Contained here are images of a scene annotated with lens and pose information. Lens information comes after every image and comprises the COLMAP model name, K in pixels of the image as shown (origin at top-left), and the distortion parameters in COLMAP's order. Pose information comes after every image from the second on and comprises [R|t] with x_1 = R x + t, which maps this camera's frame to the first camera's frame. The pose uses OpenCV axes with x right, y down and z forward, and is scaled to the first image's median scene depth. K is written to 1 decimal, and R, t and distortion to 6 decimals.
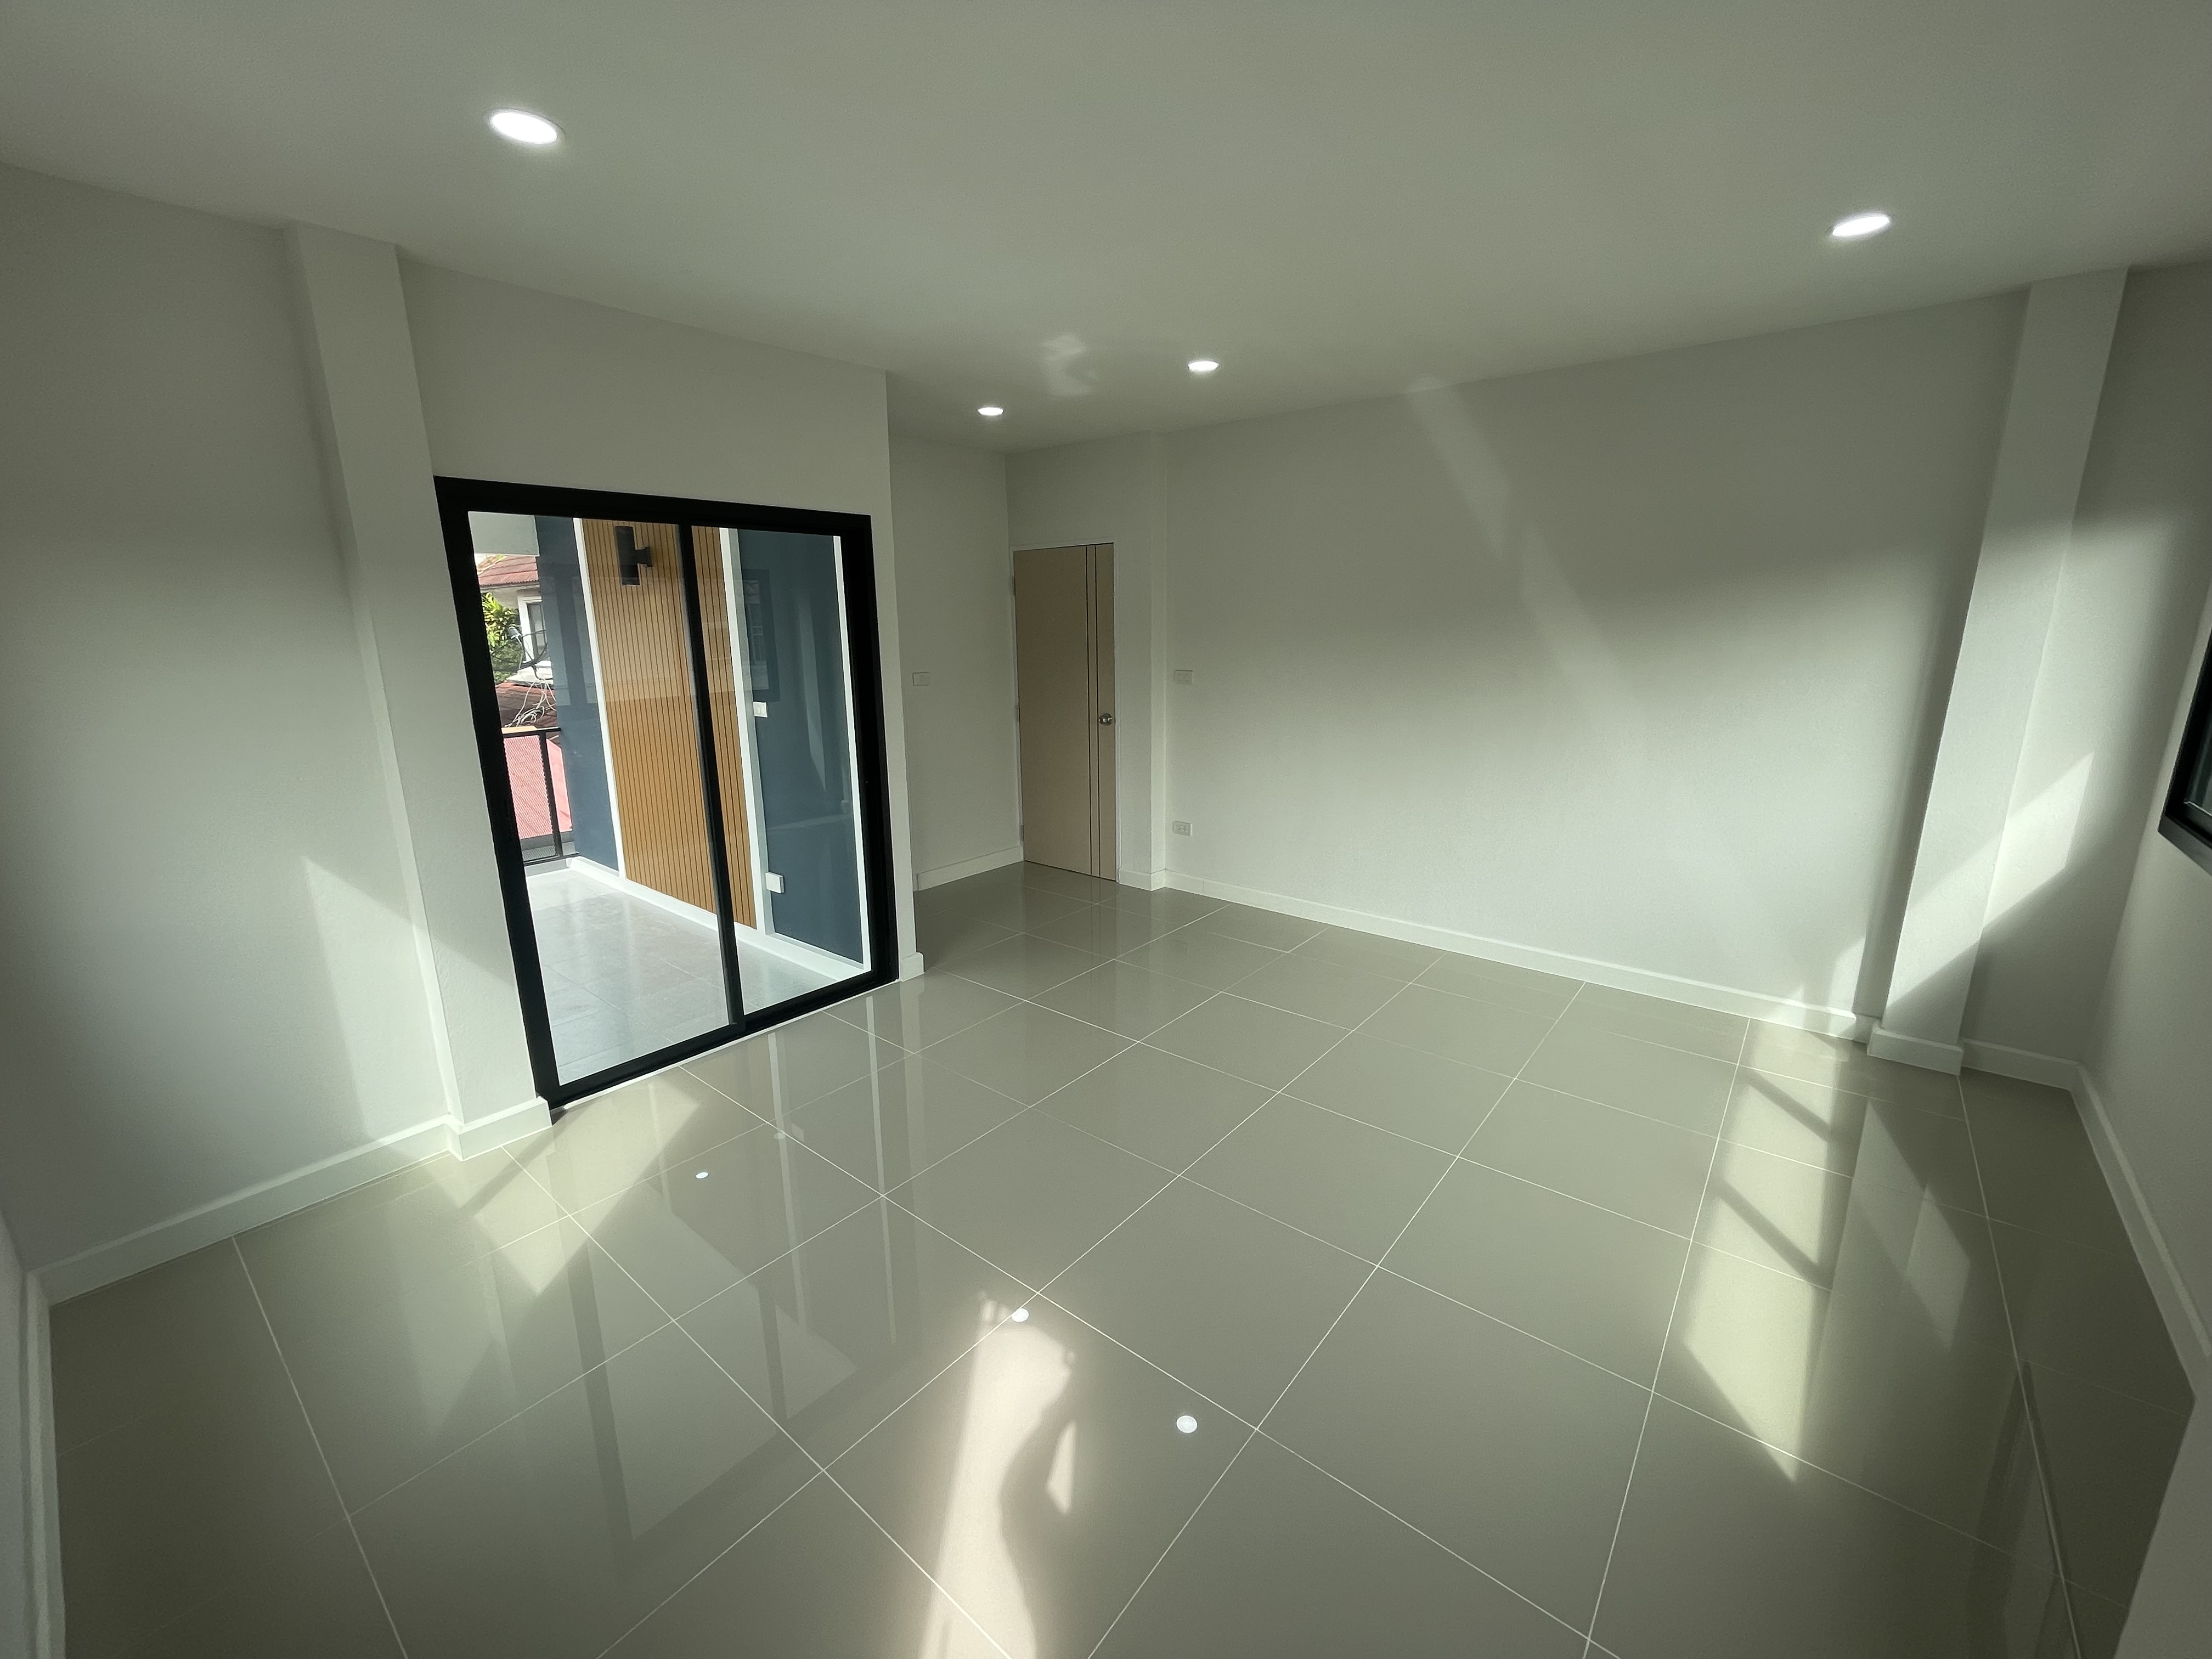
lens RADIAL K [[897.7, 0, 1101.2], [0, 897.7, 810.5], [0, 0, 1]] dist [-0.001263, -0.000668]
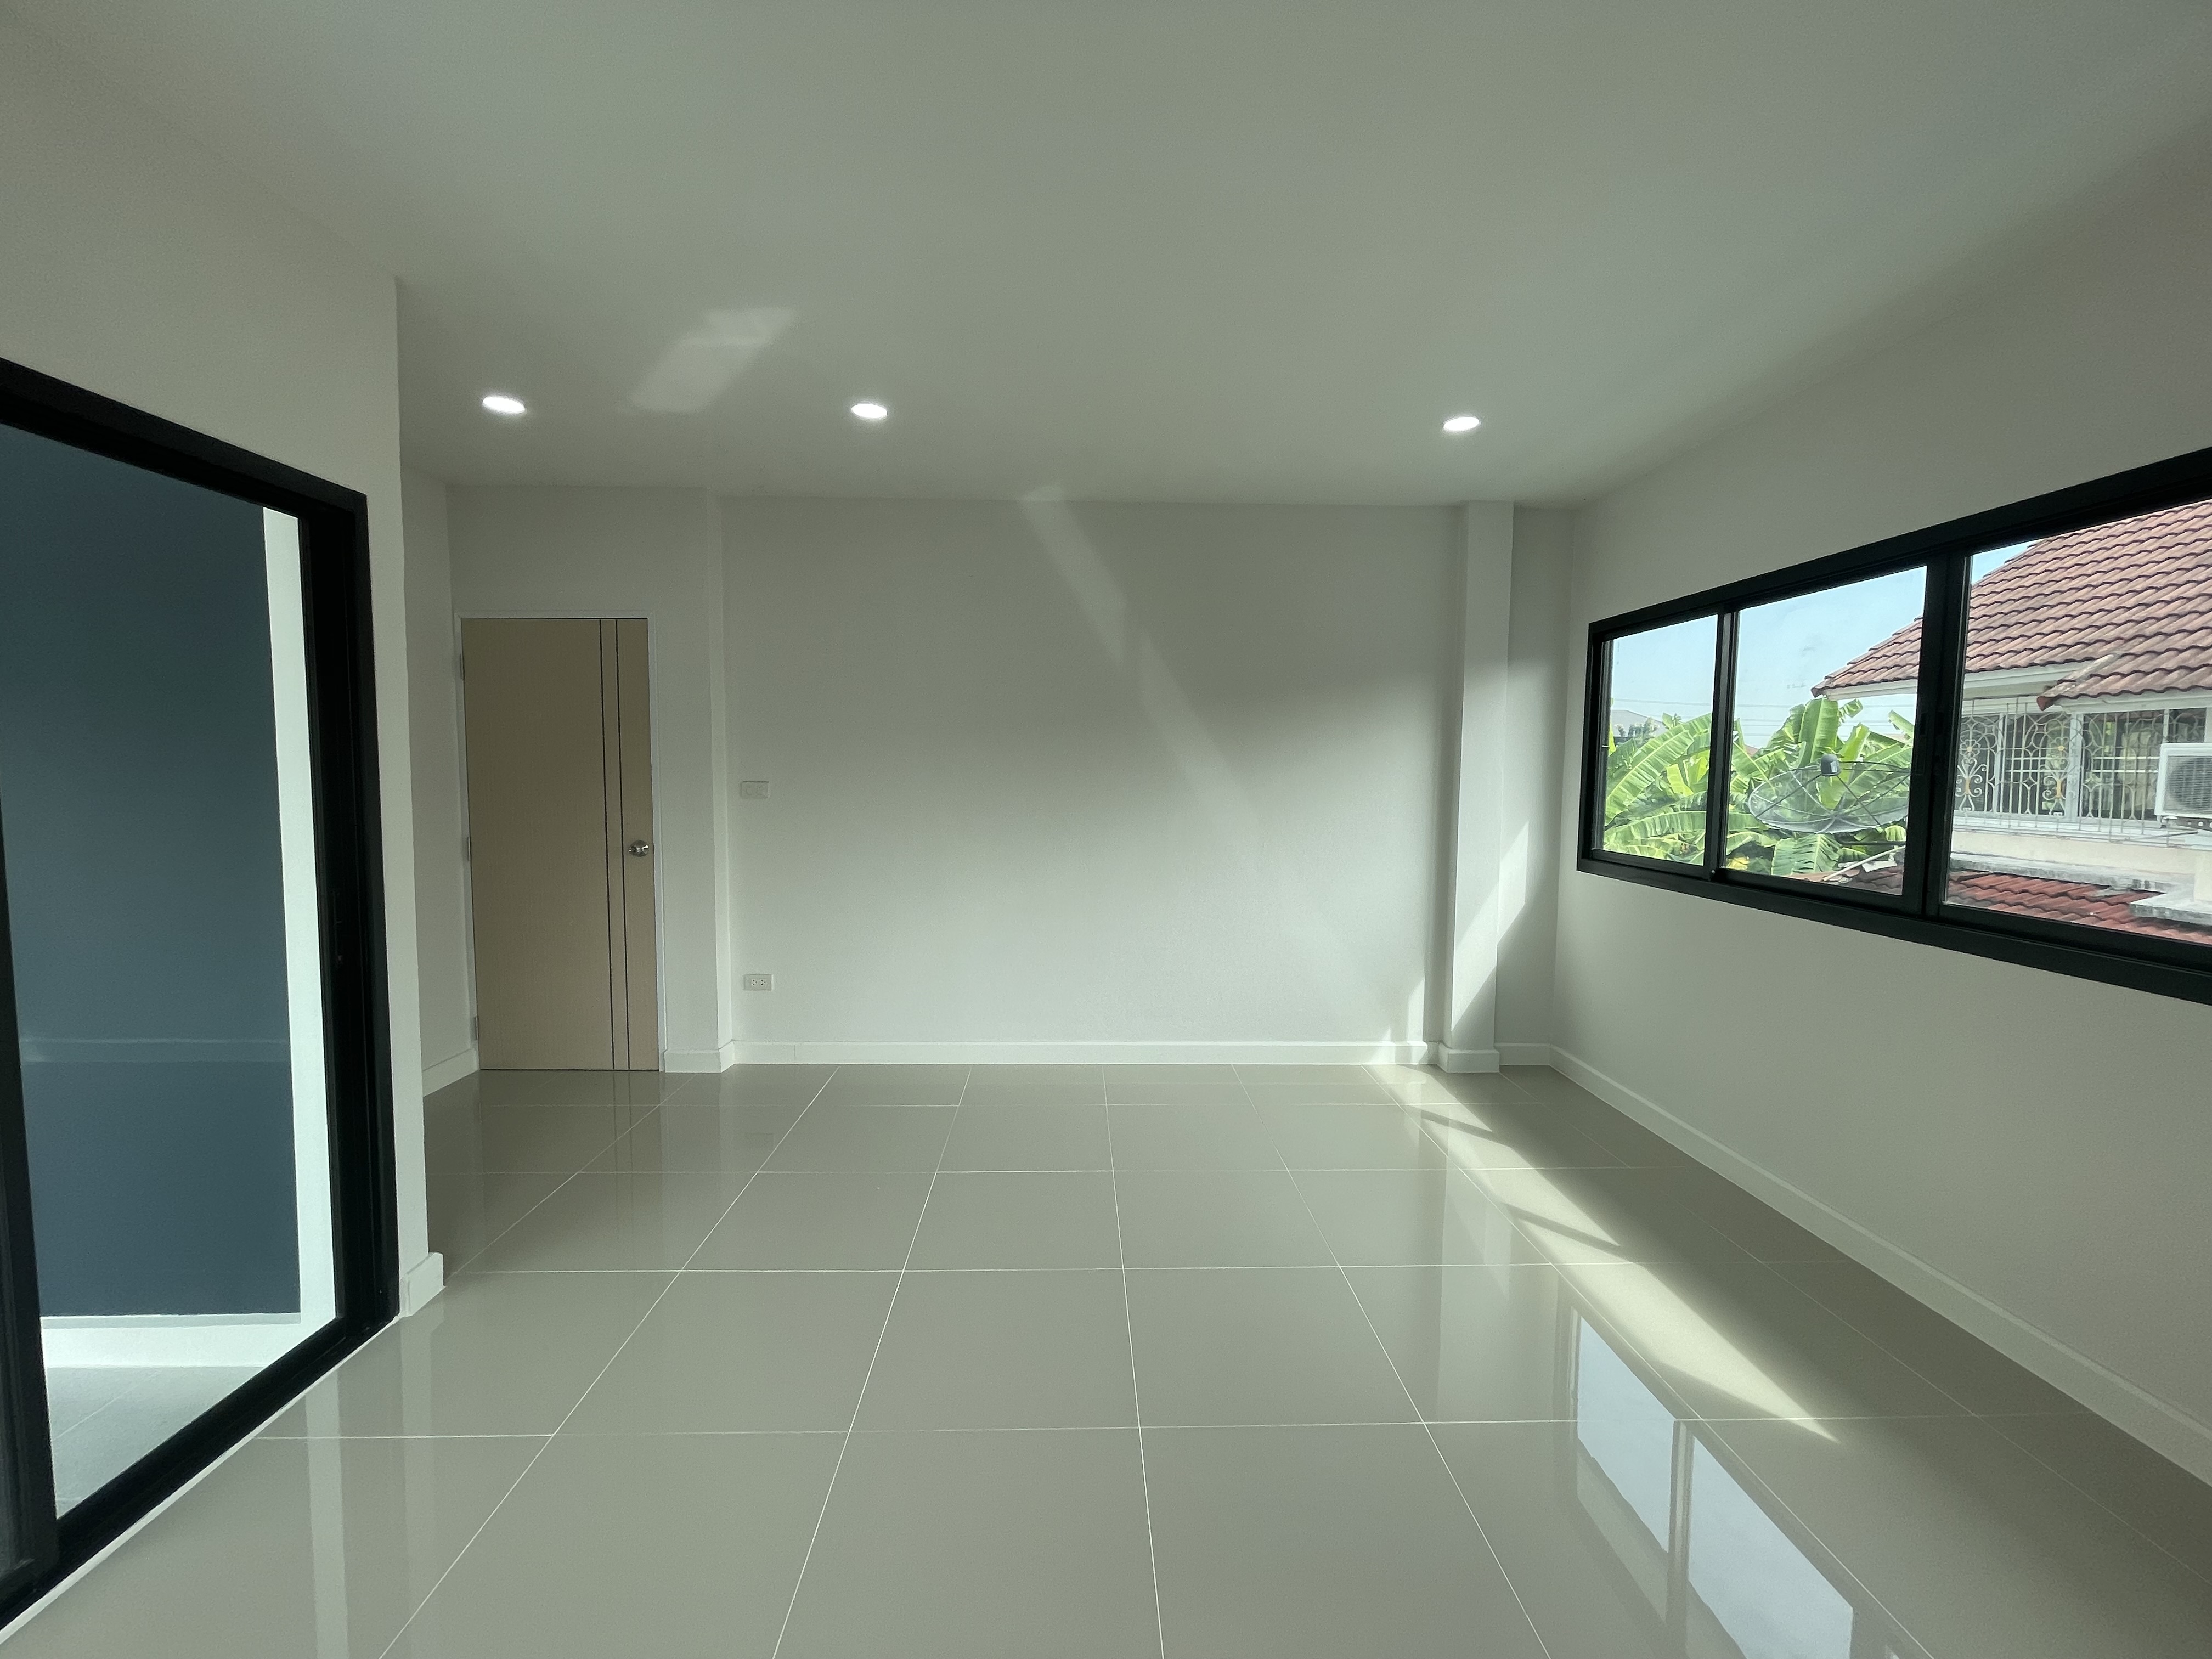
lens RADIAL K [[897.7, 0, 1099.7], [0, 897.7, 806.4], [0, 0, 1]] dist [-0.001263, -0.000668]
pose [[0.755228, -0.014519, 0.655301, -0.257811], [0.124003, 0.984866, -0.121092, 0.001409], [-0.643625, 0.172711, 0.745599, 0.265645]]
